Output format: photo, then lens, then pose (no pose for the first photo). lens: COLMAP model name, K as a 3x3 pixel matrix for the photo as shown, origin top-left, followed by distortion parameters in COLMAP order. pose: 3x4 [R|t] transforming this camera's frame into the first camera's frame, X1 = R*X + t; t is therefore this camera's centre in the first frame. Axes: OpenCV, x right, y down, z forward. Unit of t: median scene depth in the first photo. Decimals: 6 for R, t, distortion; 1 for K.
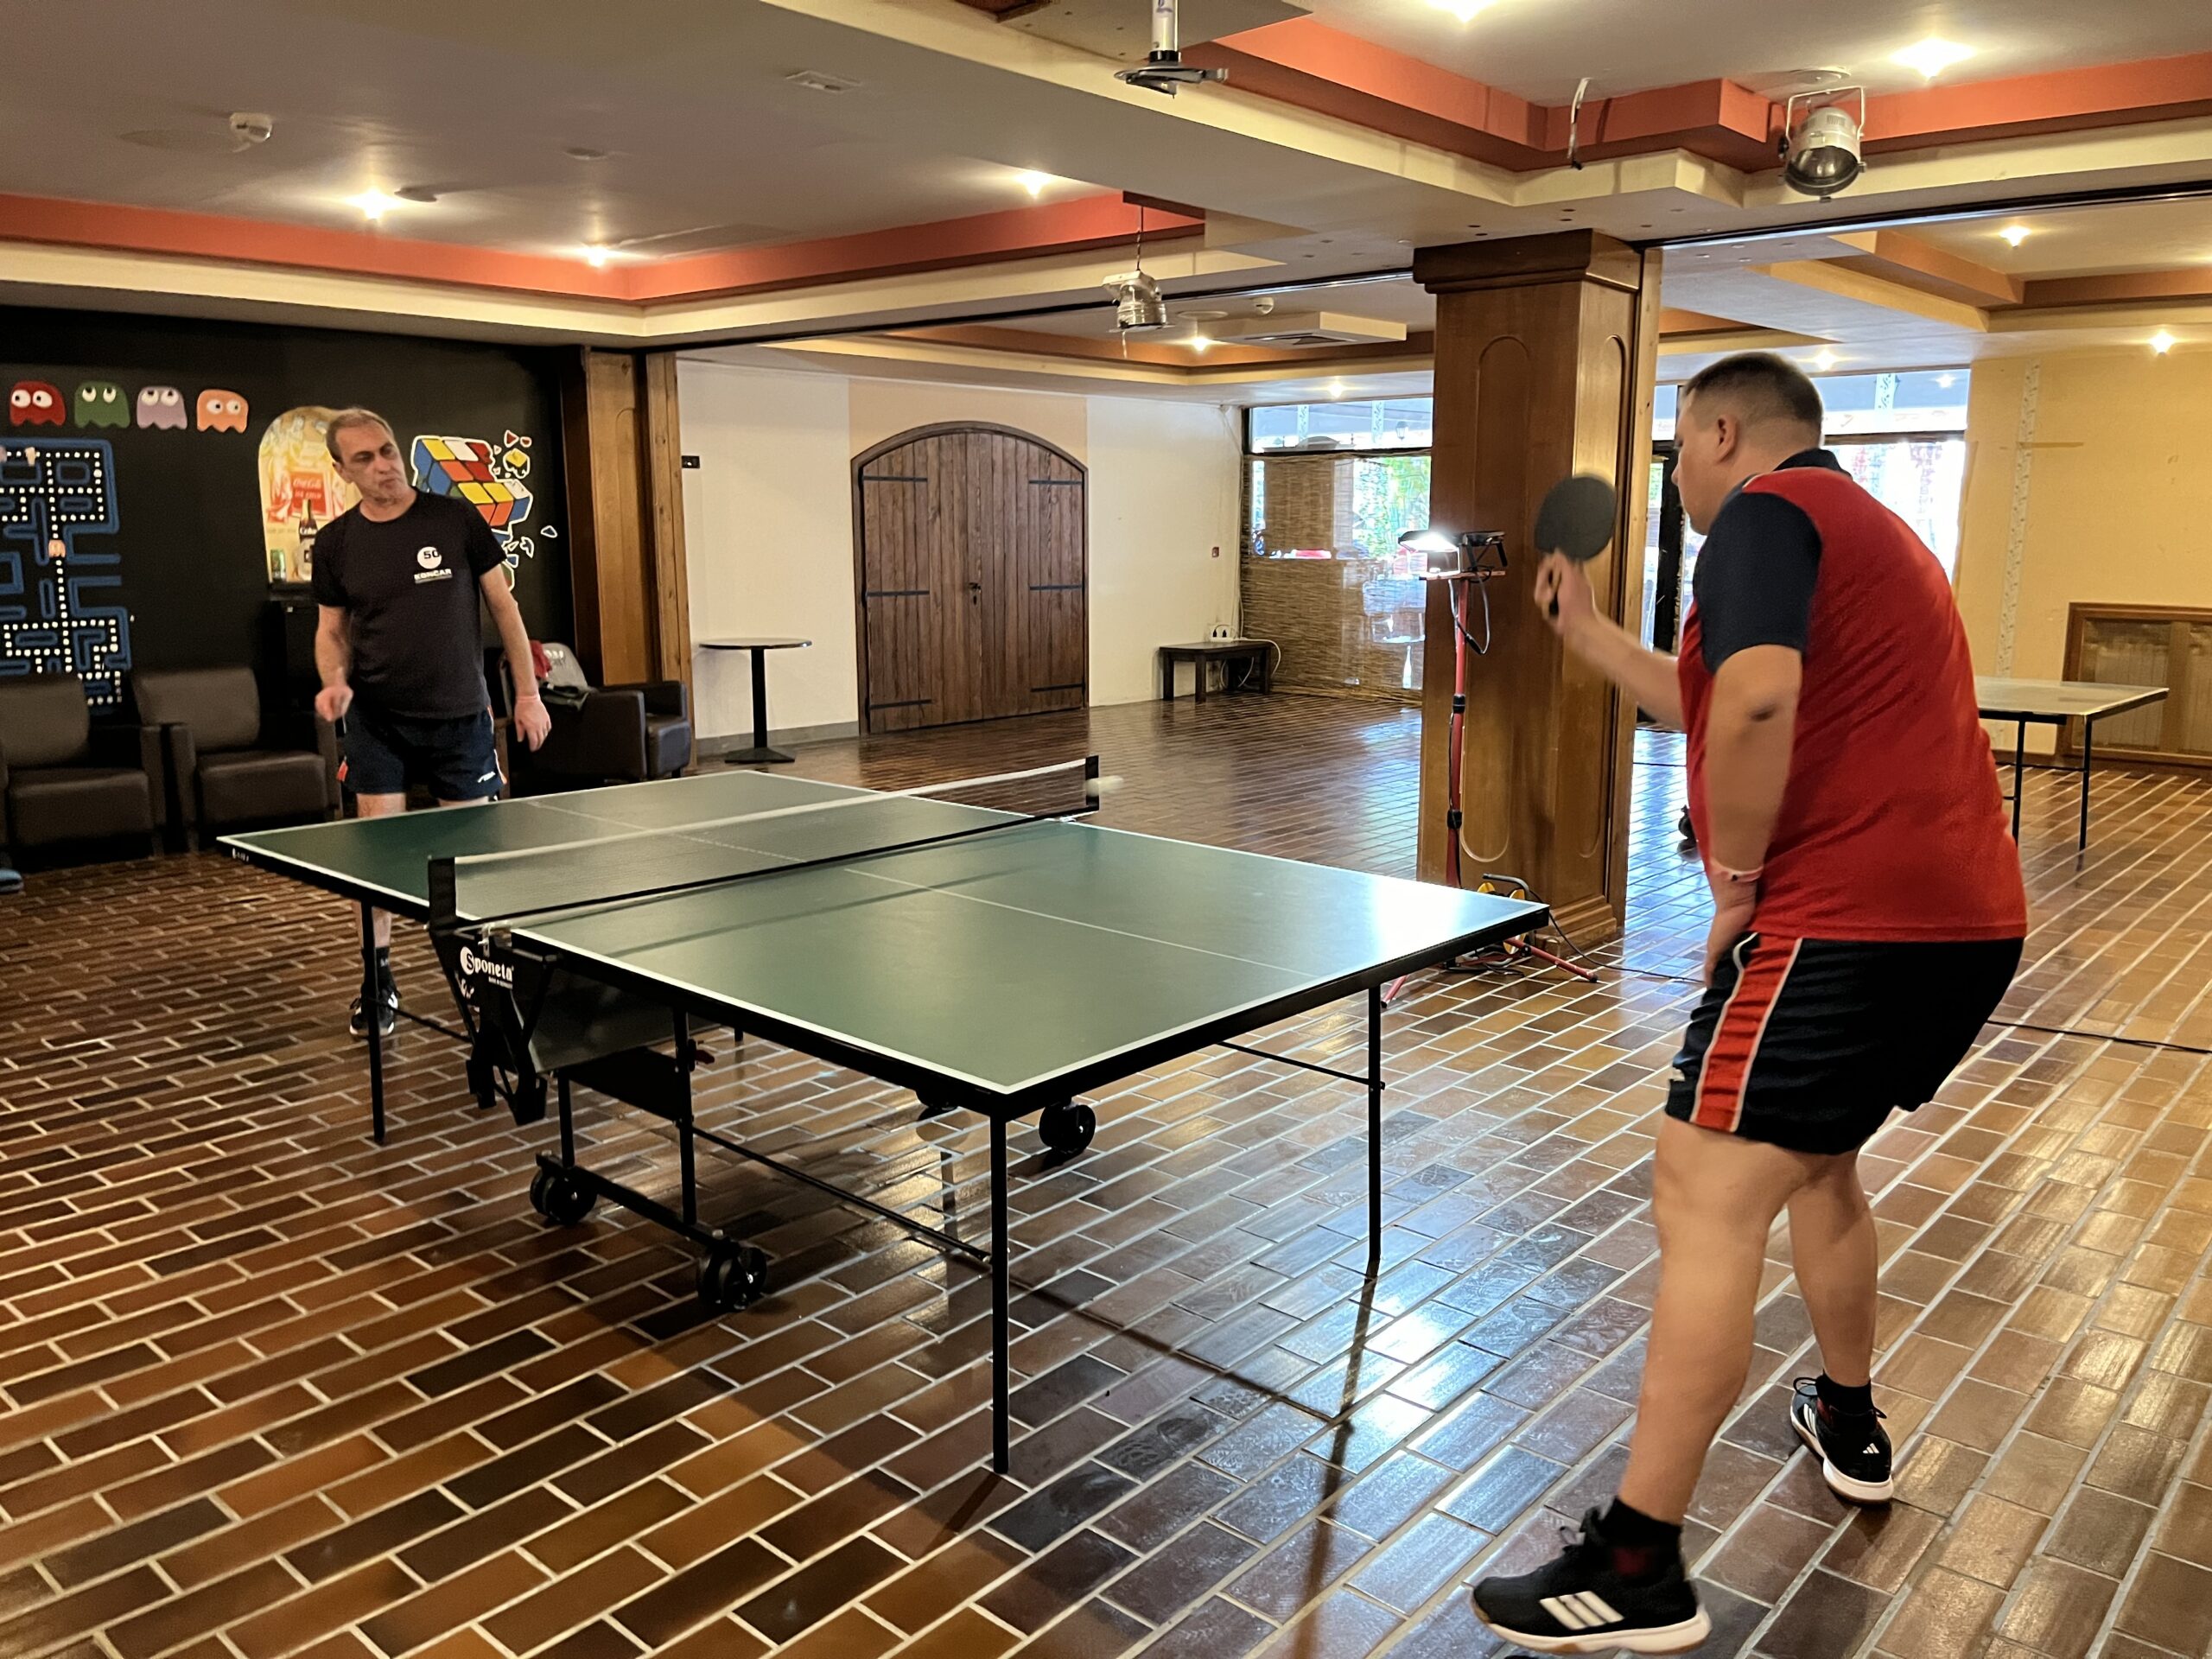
lens RADIAL K [[1676.7, 0, 1108.2], [0, 1676.7, 810.7], [0, 0, 1]] dist [0.068302, -0.083532]
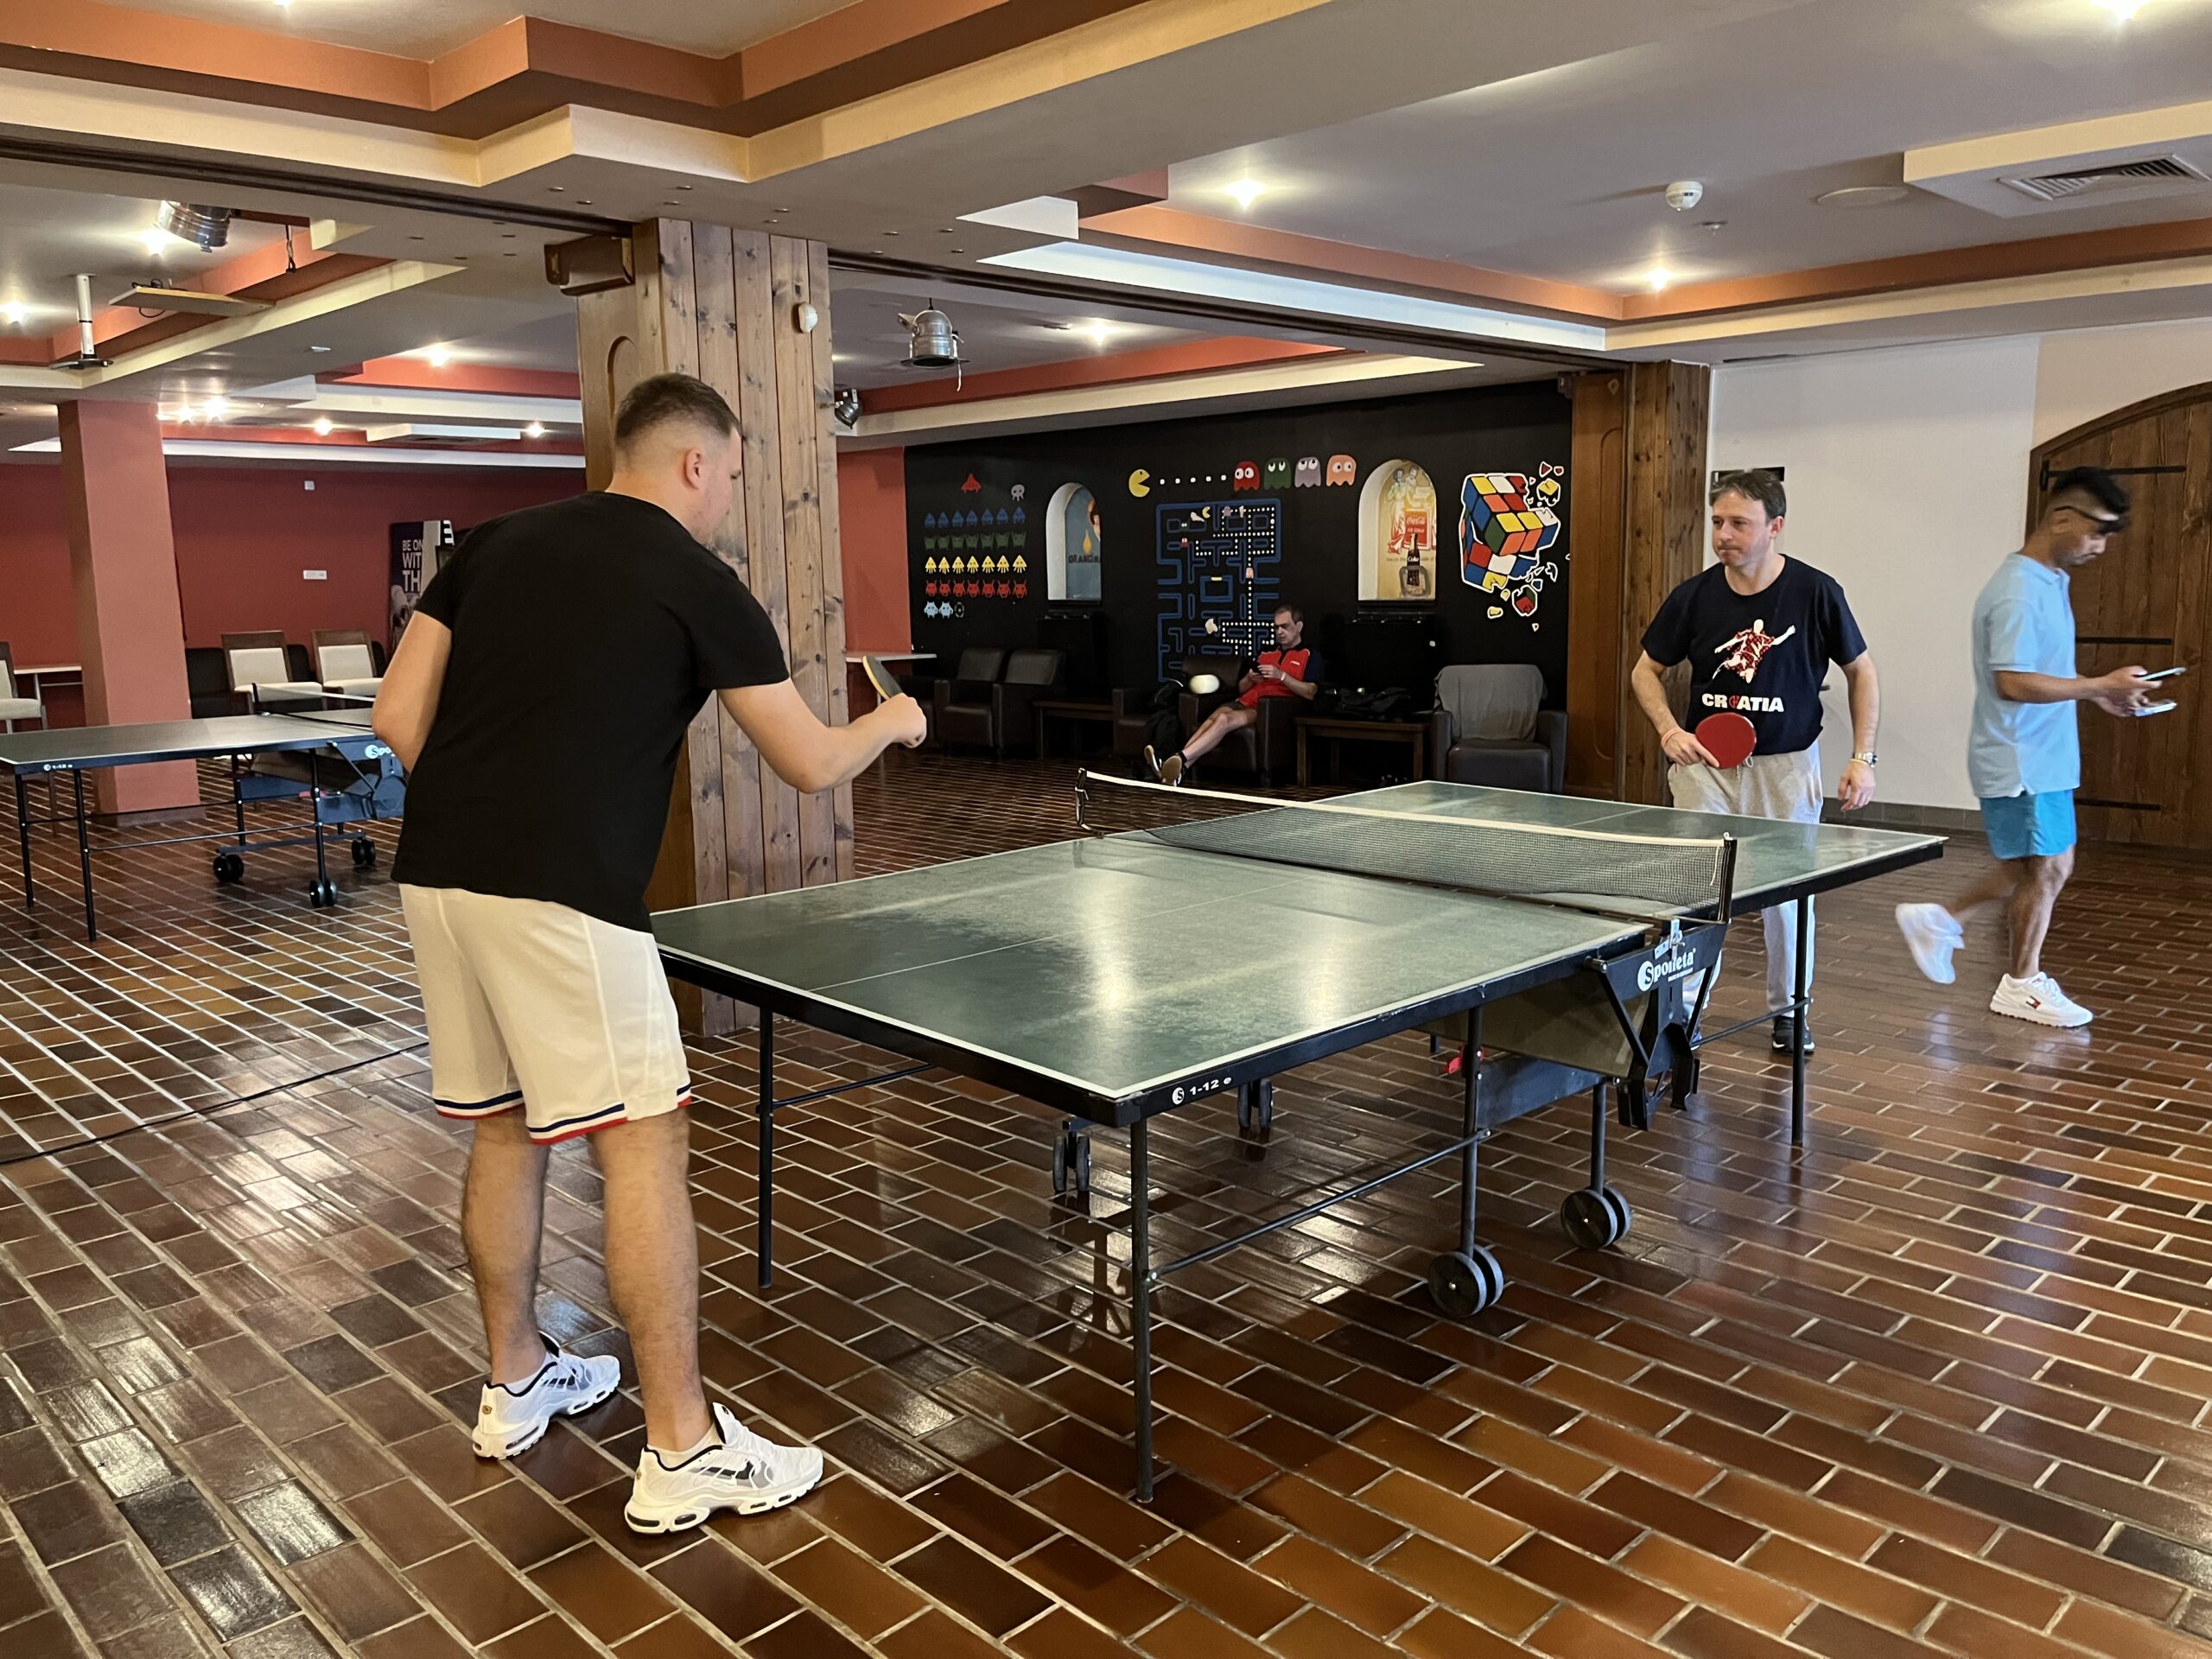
lens RADIAL K [[1676.7, 0, 1085.0], [0, 1676.7, 820.6], [0, 0, 1]] dist [0.068302, -0.083532]
pose [[-0.057373, 0.145719, -0.987661, 0.857039], [-0.161647, 0.974881, 0.153224, -0.141414], [0.985180, 0.168443, -0.032377, 0.919365]]
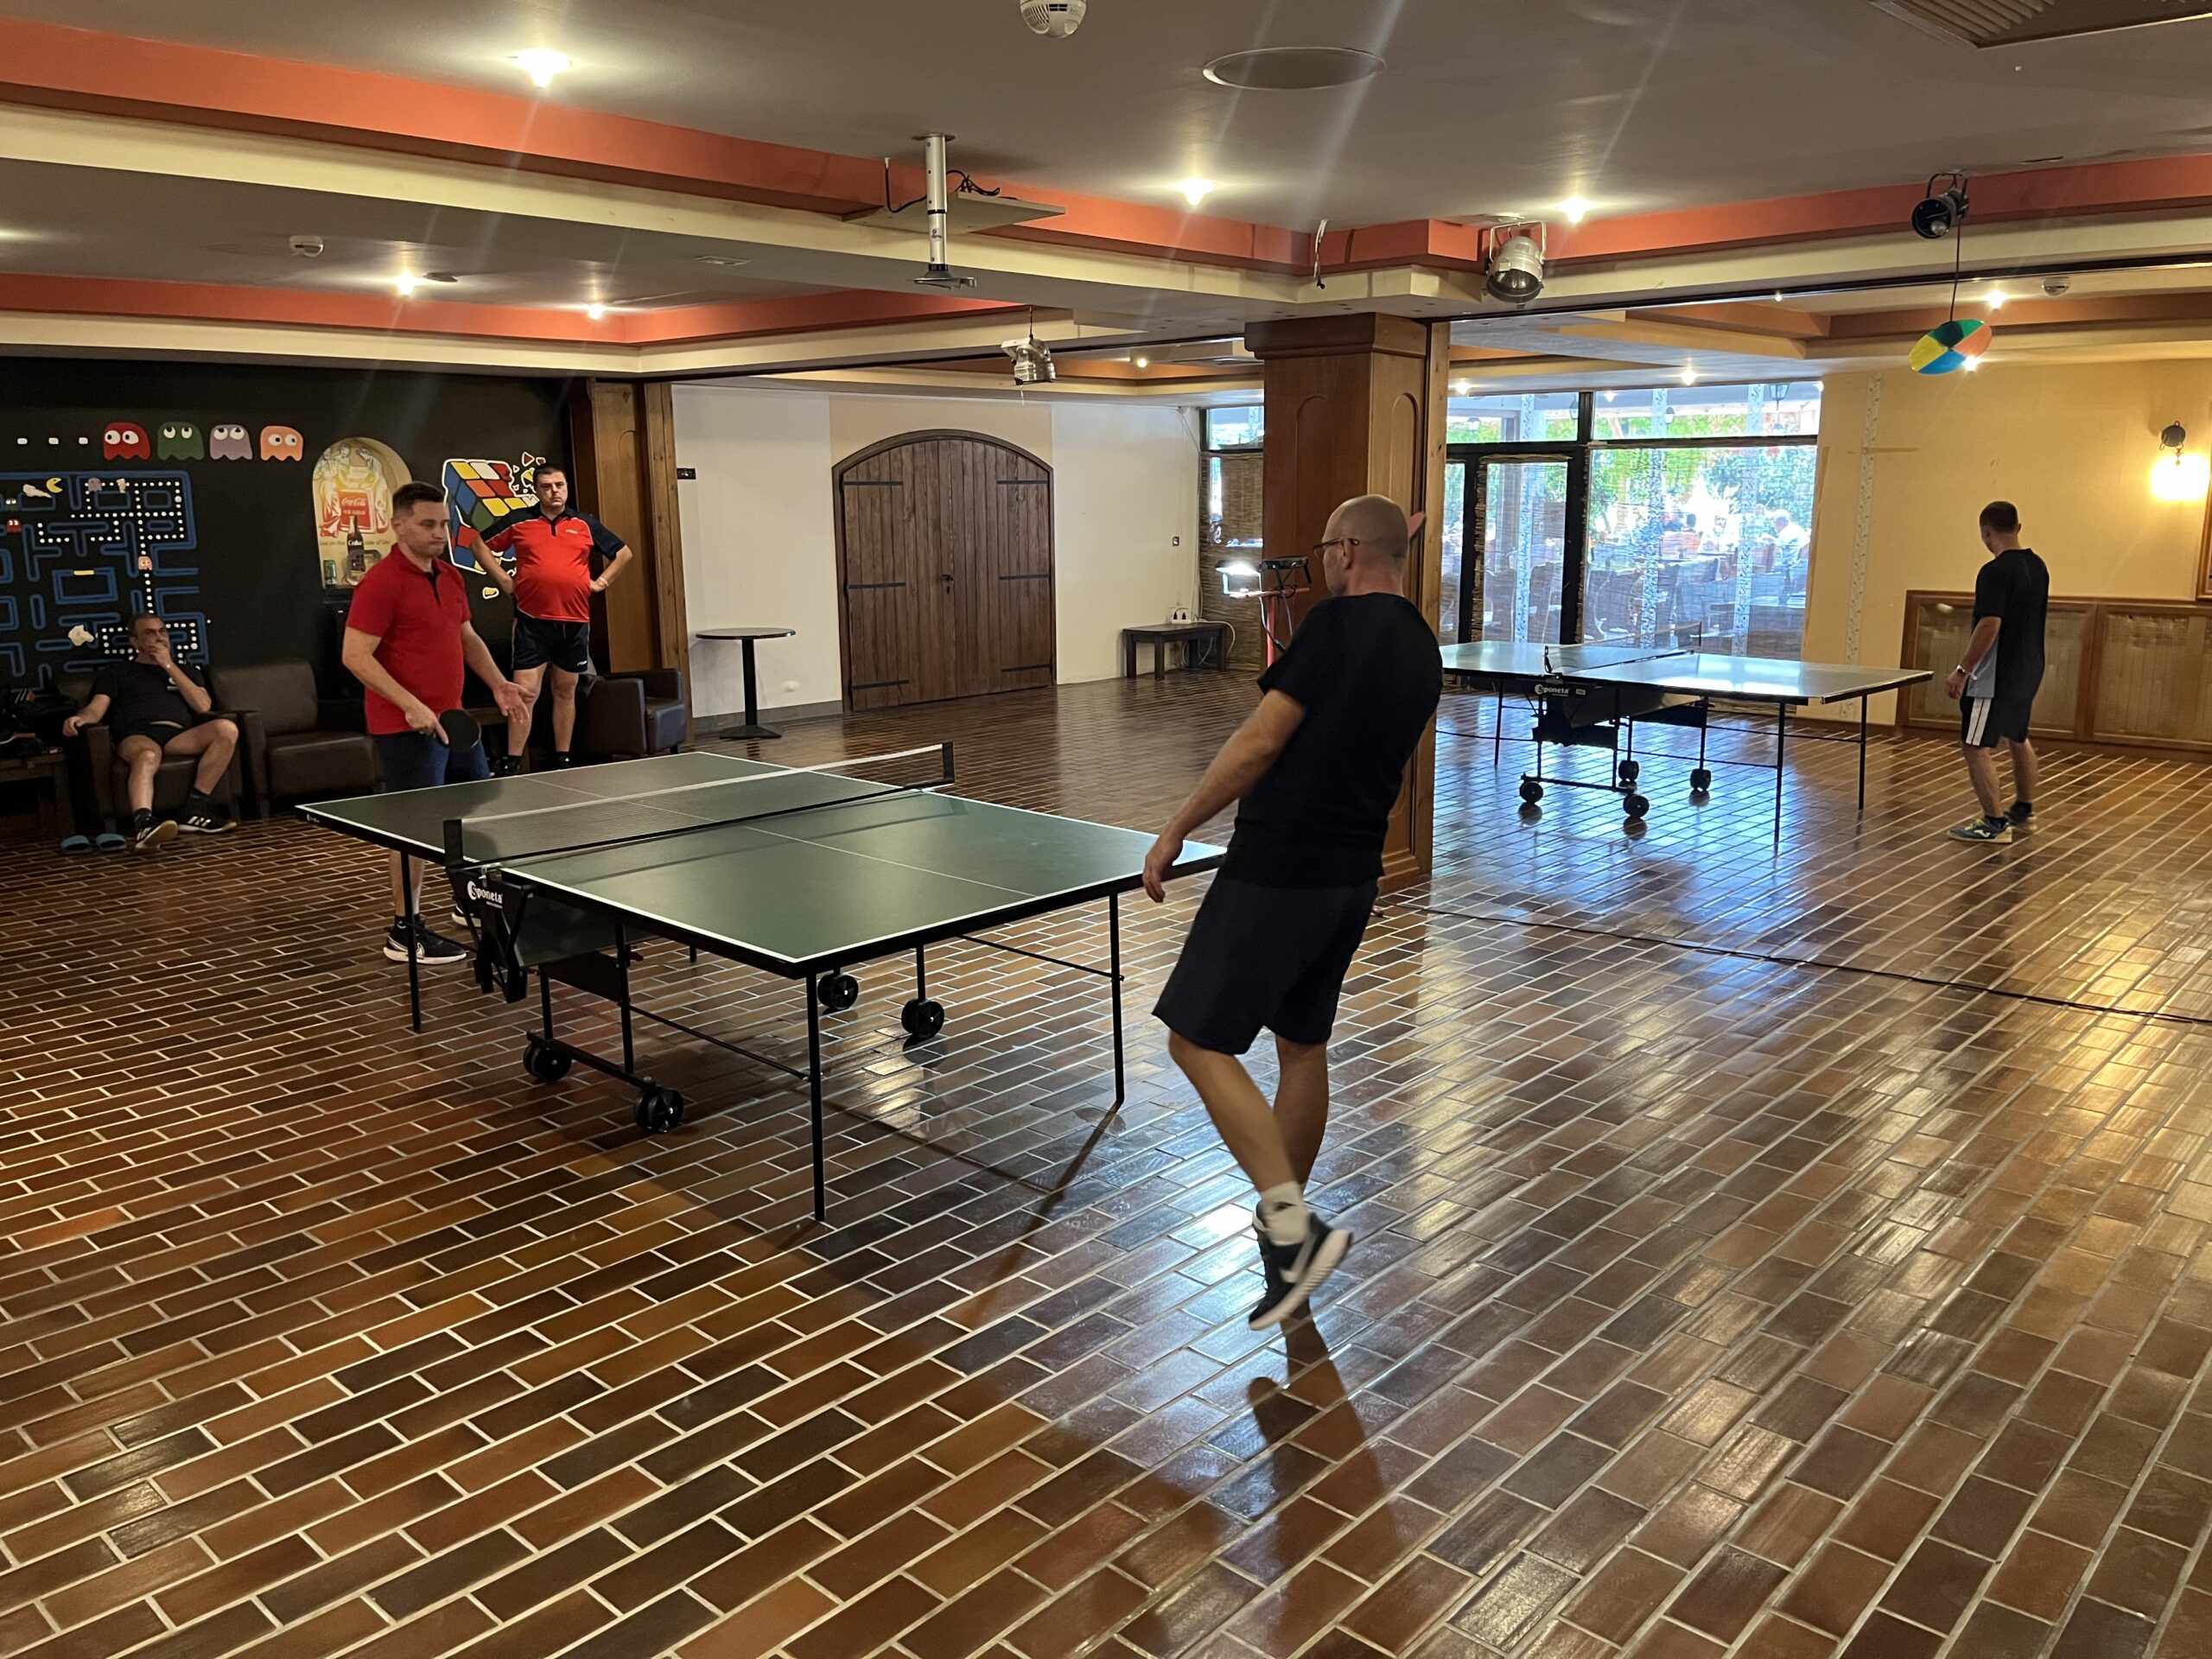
lens RADIAL K [[1676.7, 0, 1113.4], [0, 1676.7, 814.6], [0, 0, 1]] dist [0.068302, -0.083532]
pose [[0.999773, -0.004073, -0.020894, 0.080338], [0.004554, 0.999725, 0.023012, -0.002777], [0.020795, -0.023102, 0.999517, -0.173818]]
